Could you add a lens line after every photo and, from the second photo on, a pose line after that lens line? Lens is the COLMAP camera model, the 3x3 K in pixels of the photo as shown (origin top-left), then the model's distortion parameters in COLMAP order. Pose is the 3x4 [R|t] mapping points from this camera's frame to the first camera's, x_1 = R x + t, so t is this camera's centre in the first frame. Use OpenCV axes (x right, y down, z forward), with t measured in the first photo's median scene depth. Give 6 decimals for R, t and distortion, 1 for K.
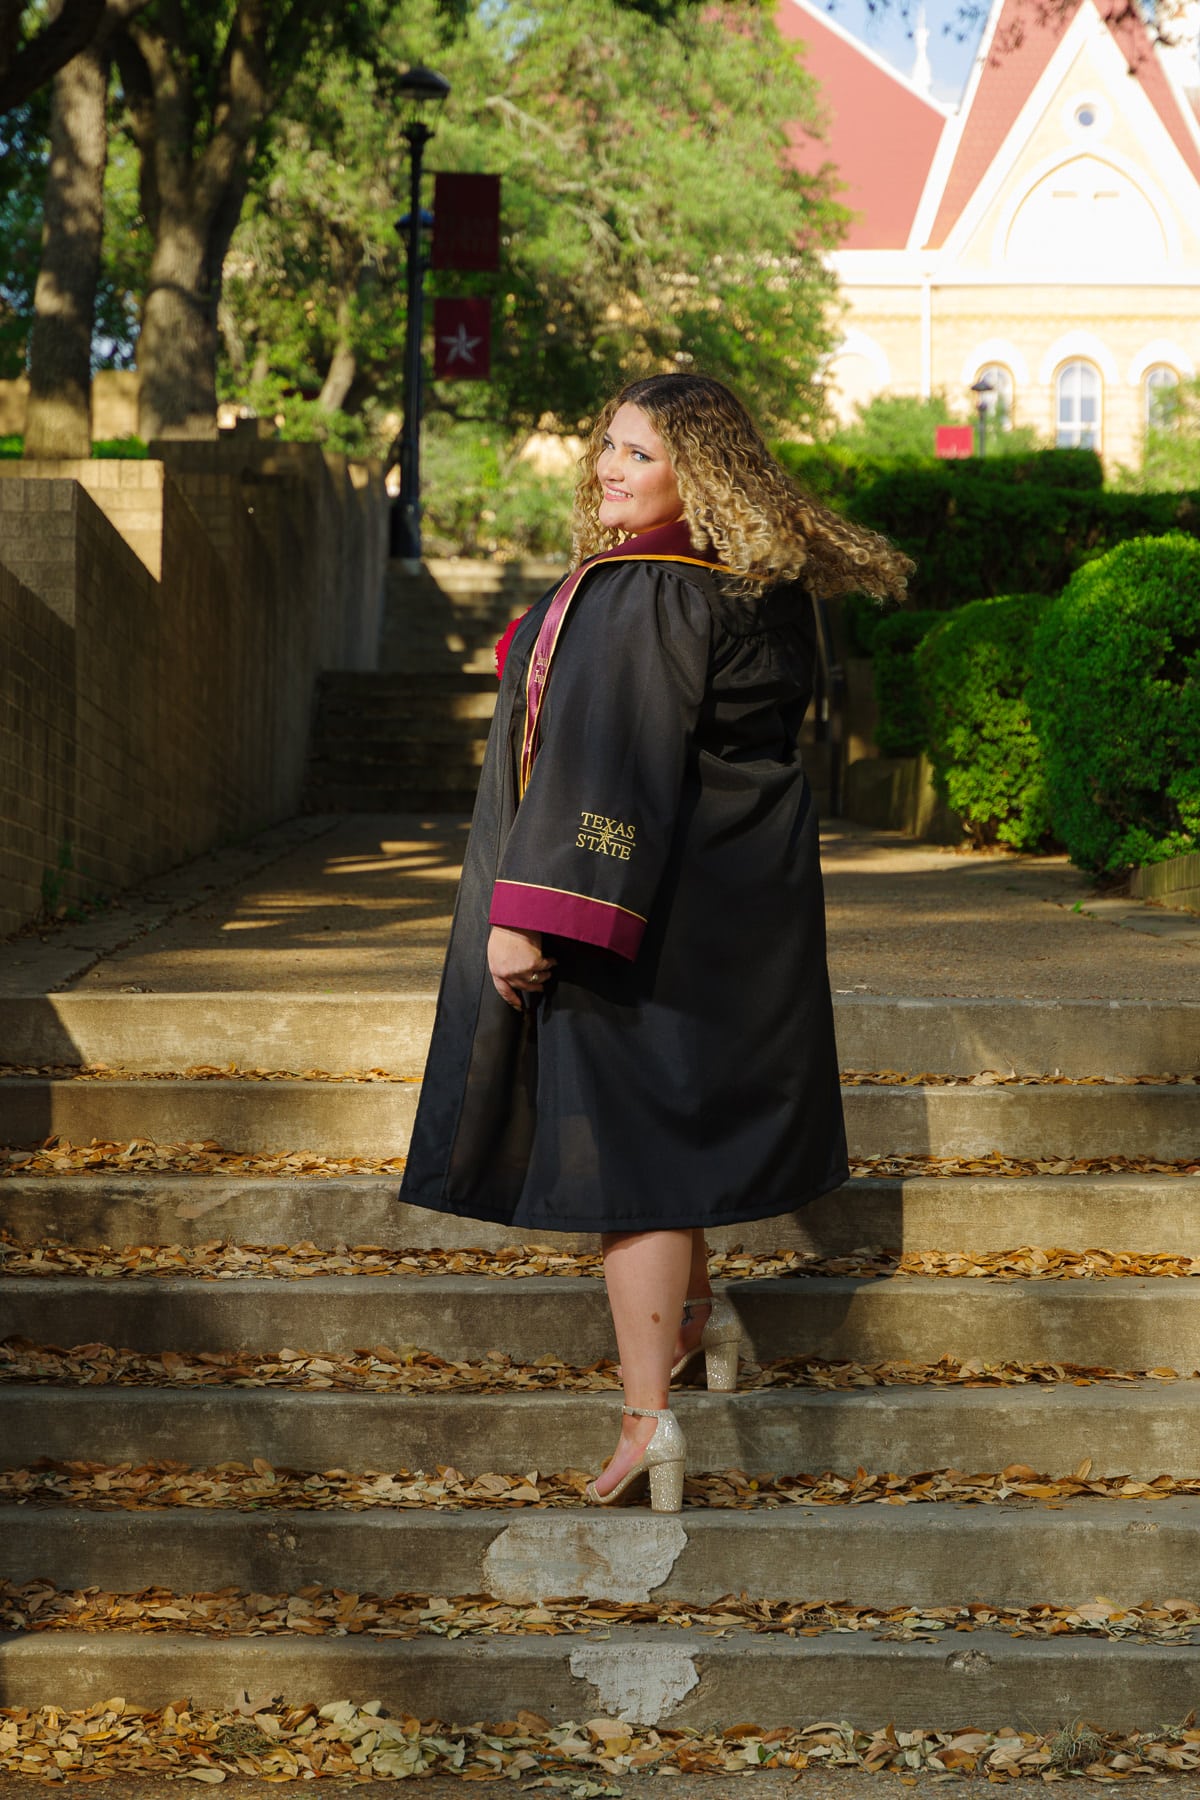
lens RADIAL K [[4082.2, 0, 600.0], [0, 4082.2, 900.0], [0, 0, 1]] dist [-0.033523, -0.102448]
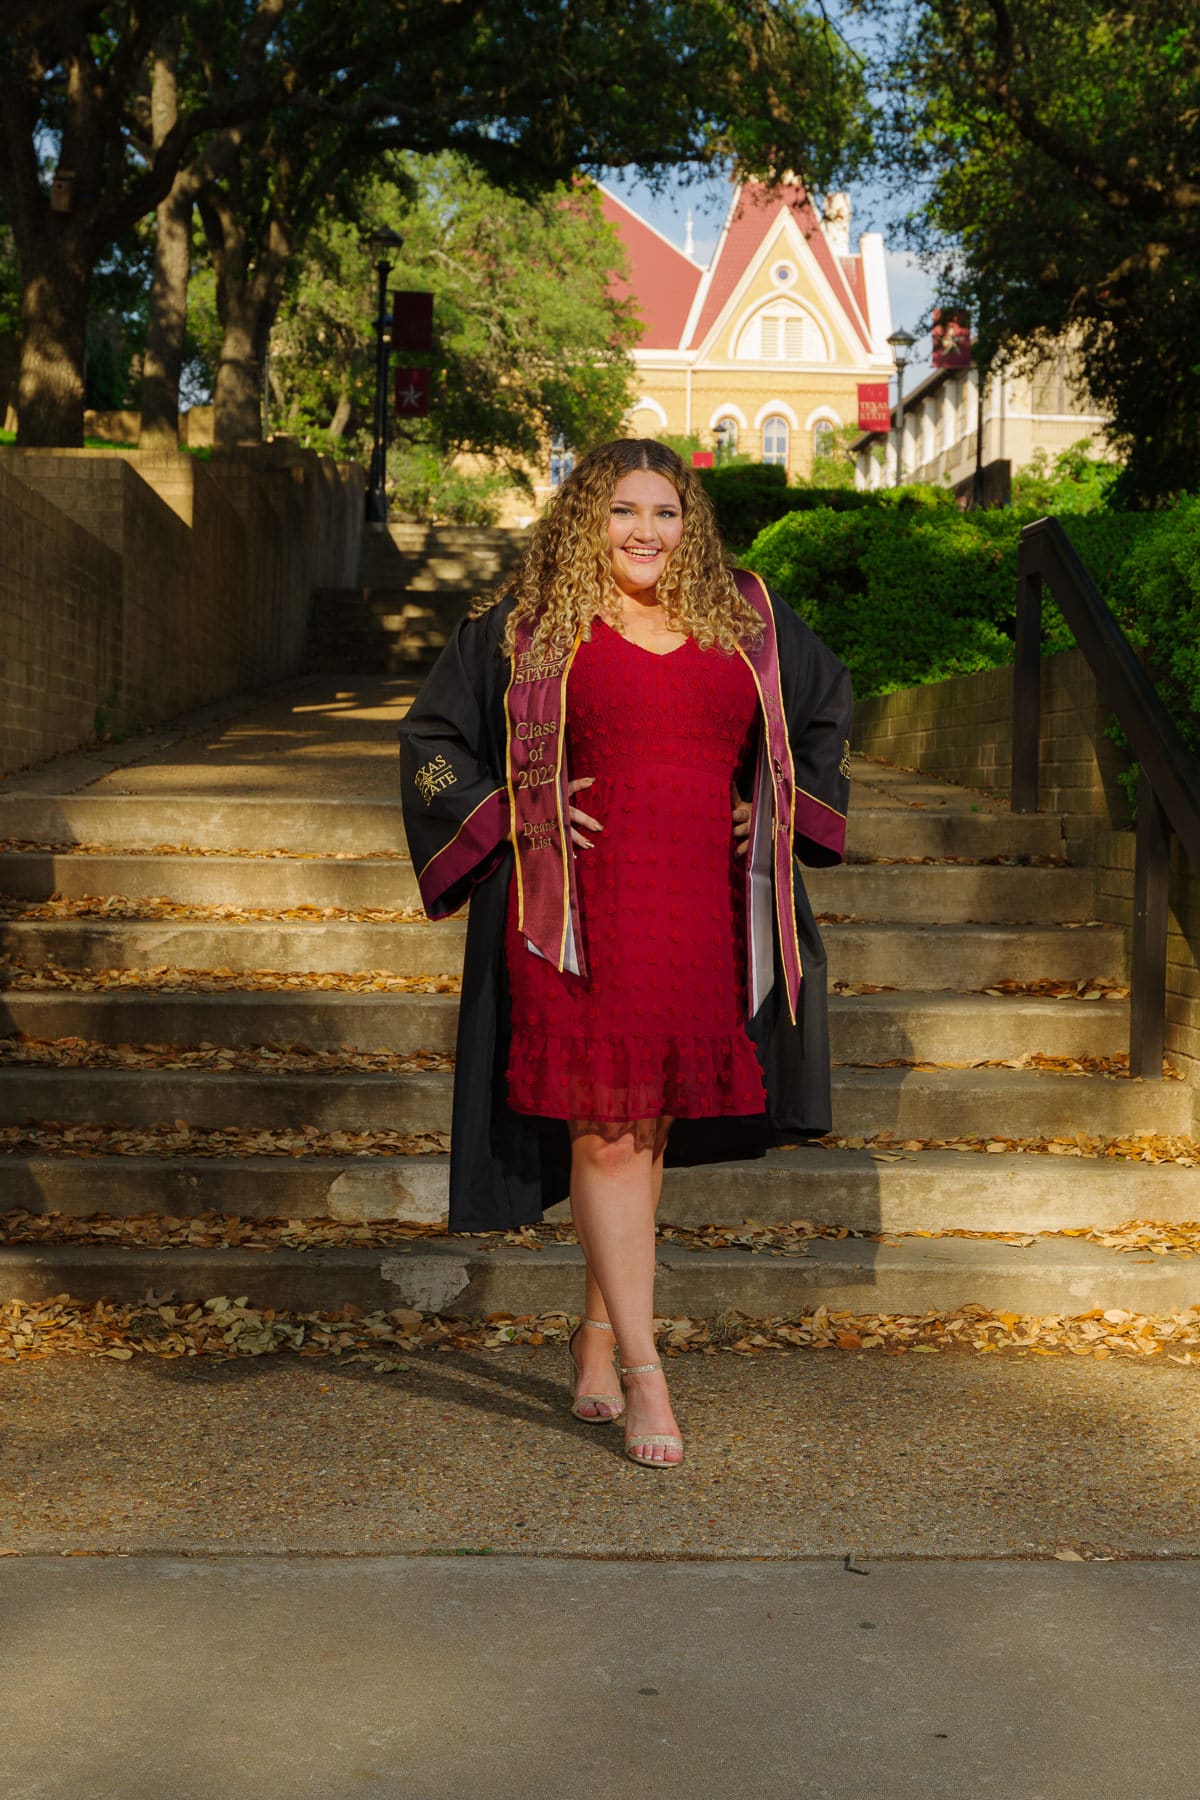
lens RADIAL K [[2340.3, 0, 600.0], [0, 2340.3, 900.0], [0, 0, 1]] dist [-0.078313, 0.004669]
pose [[0.998926, 0.011309, 0.044935, 0.025521], [-0.014628, 0.997134, 0.074233, -0.005430], [-0.043966, -0.074810, 0.996228, 0.144739]]
